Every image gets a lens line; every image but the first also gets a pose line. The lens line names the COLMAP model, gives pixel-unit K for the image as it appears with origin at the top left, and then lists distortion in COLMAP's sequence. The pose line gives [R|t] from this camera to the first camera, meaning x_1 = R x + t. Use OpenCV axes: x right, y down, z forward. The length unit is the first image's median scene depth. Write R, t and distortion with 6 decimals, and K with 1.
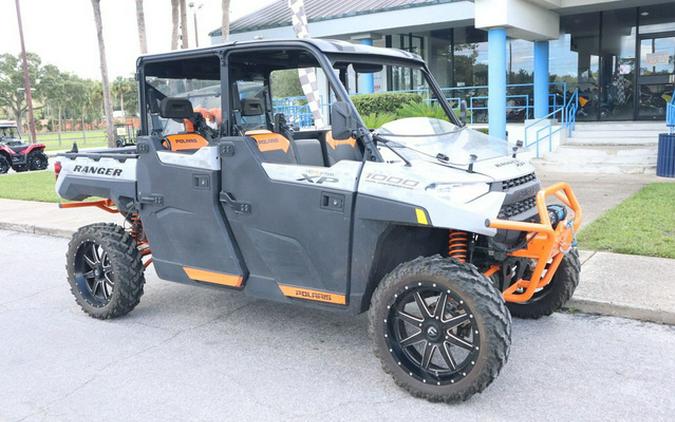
lens RADIAL K [[612.2, 0, 346.1], [0, 612.2, 211.1], [0, 0, 1]] dist [-0.042081, 0.013705]
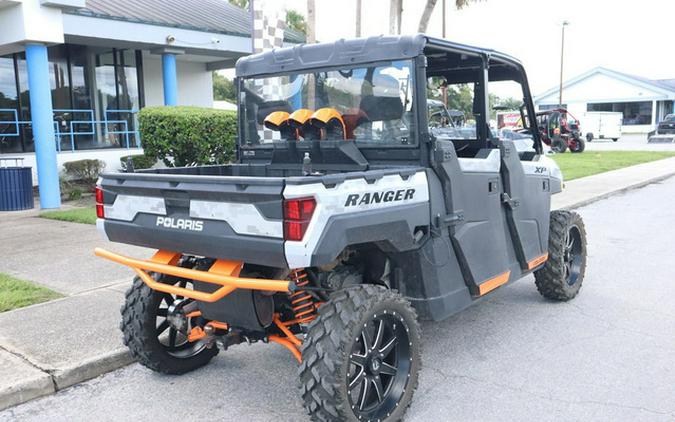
lens RADIAL K [[612.2, 0, 346.1], [0, 612.2, 211.1], [0, 0, 1]] dist [-0.042081, 0.013705]
pose [[0.060267, -0.096978, 0.993460, -1.220455], [0.175934, 0.980720, 0.085061, -0.132474], [-0.982555, 0.169657, 0.076166, 1.163422]]
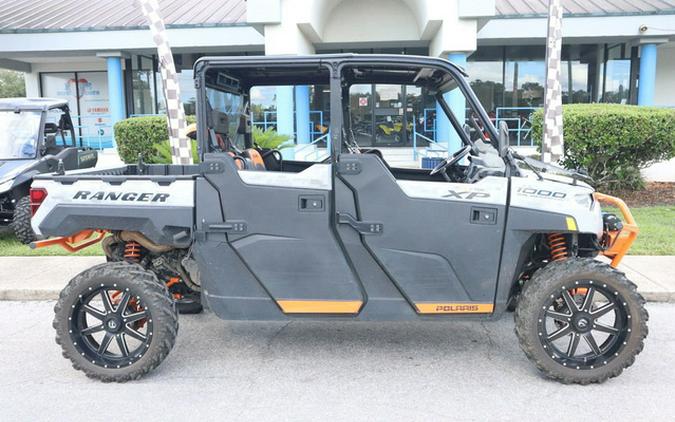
lens RADIAL K [[612.2, 0, 346.1], [0, 612.2, 211.1], [0, 0, 1]] dist [-0.042081, 0.013705]
pose [[0.864610, -0.040467, 0.500812, -0.653503], [0.062115, 0.997714, -0.026618, -0.008635], [-0.498590, 0.054122, 0.865147, 0.178661]]
